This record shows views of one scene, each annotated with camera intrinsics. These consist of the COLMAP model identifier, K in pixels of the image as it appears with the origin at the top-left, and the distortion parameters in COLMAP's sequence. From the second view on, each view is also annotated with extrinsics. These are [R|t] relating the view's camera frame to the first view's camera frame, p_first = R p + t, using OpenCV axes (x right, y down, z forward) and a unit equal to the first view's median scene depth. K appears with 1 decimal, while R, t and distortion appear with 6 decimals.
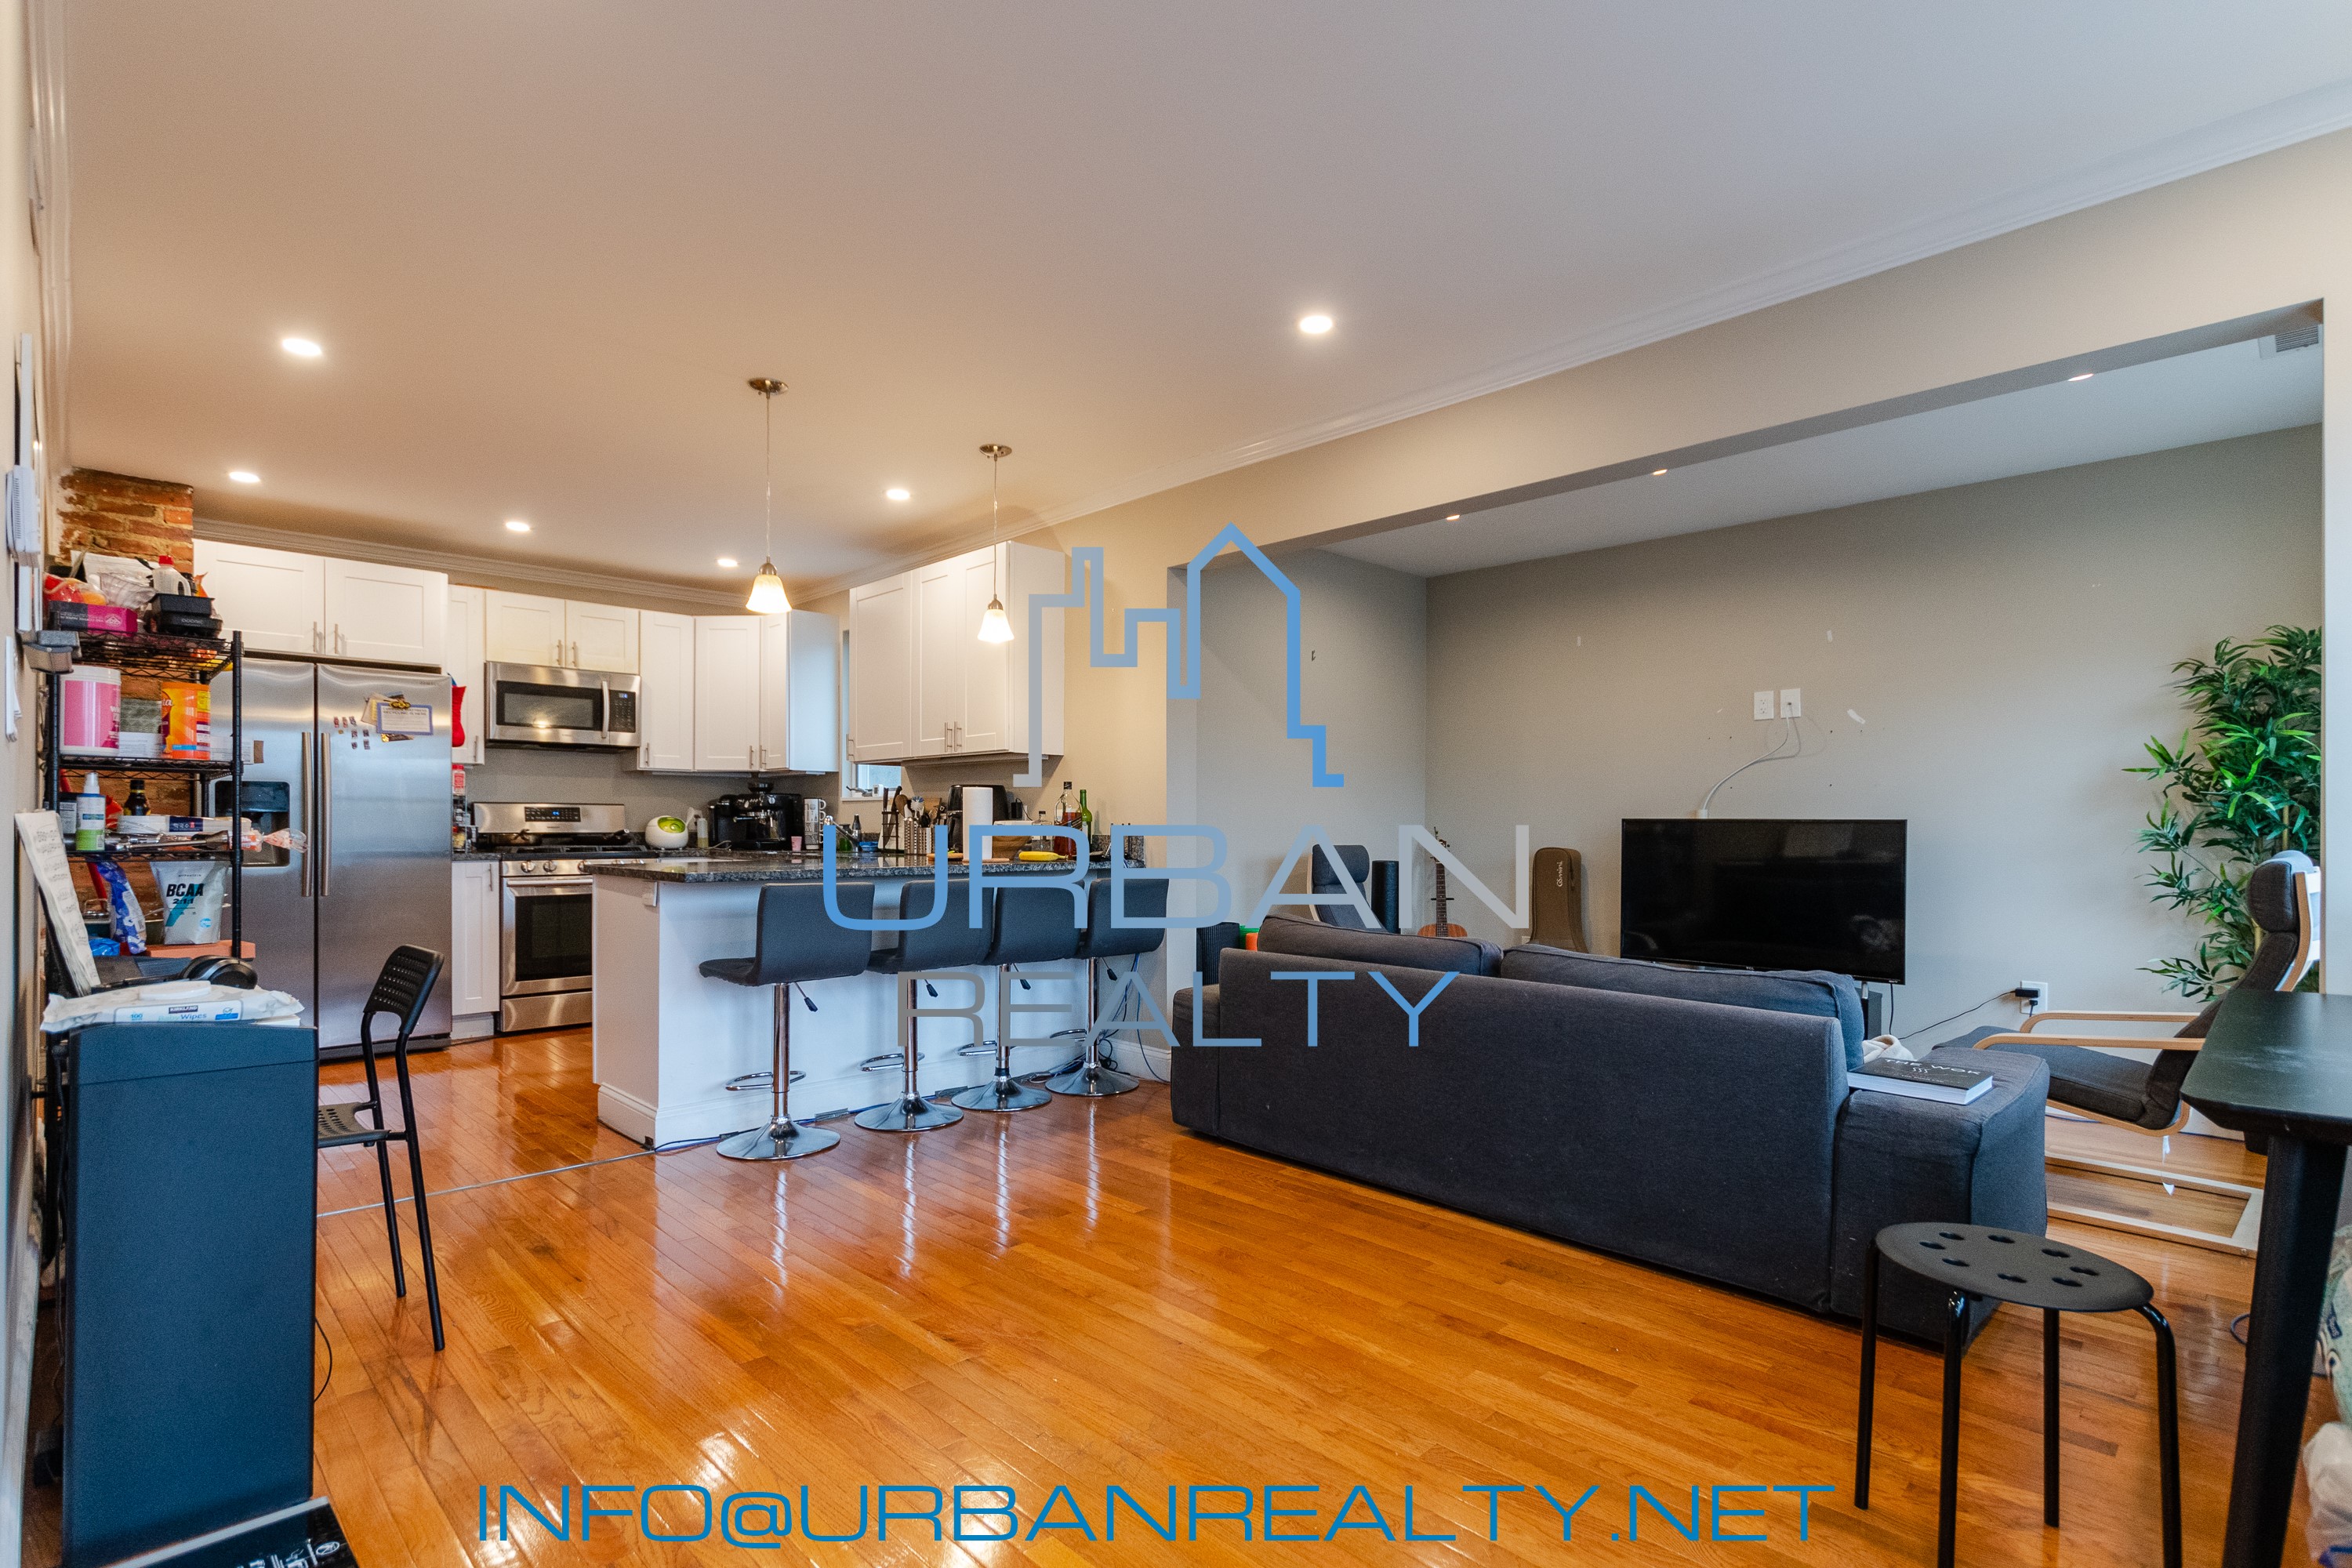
lens RADIAL K [[1133.5, 0, 1179.5], [0, 1133.5, 832.7], [0, 0, 1]] dist [0.020689, 0.000207]
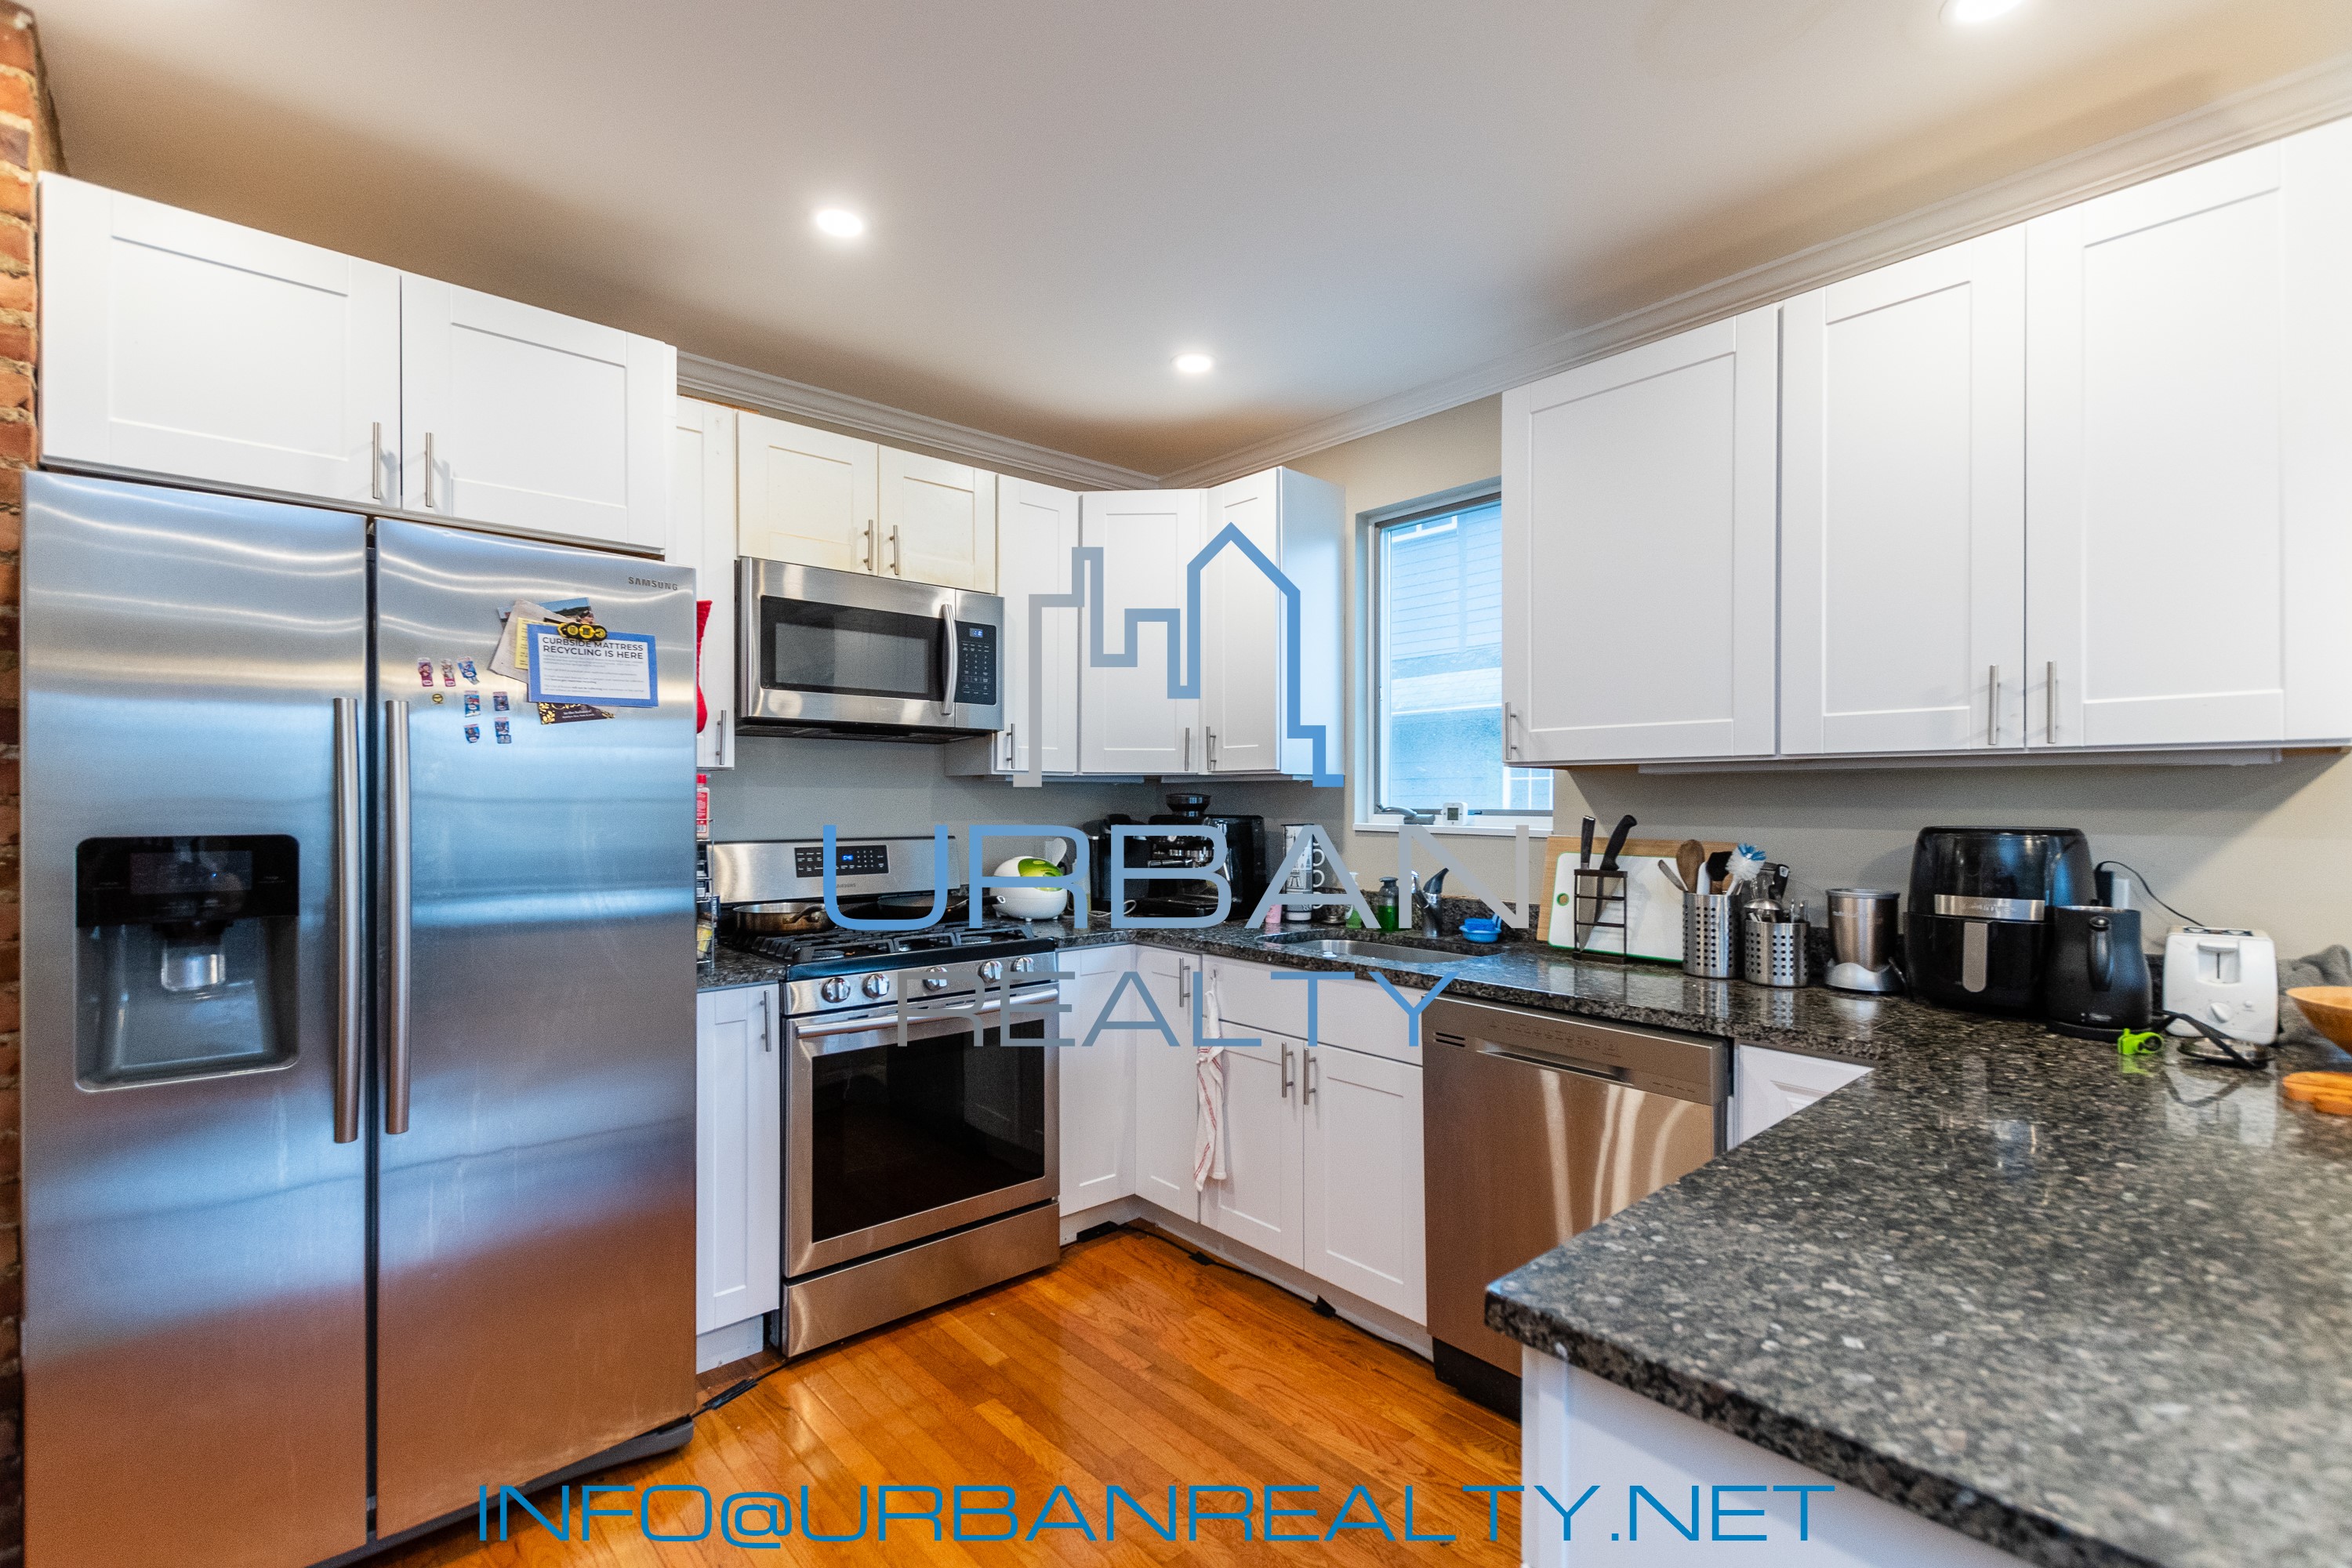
lens RADIAL K [[1003.8, 0, 1177.7], [0, 1003.8, 794.3], [0, 0, 1]] dist [0.014586, -0.007932]
pose [[0.999990, -0.002514, -0.003730, -0.420956], [0.002485, 0.999968, -0.007630, -0.045802], [0.003749, 0.007621, 0.999964, 0.578069]]
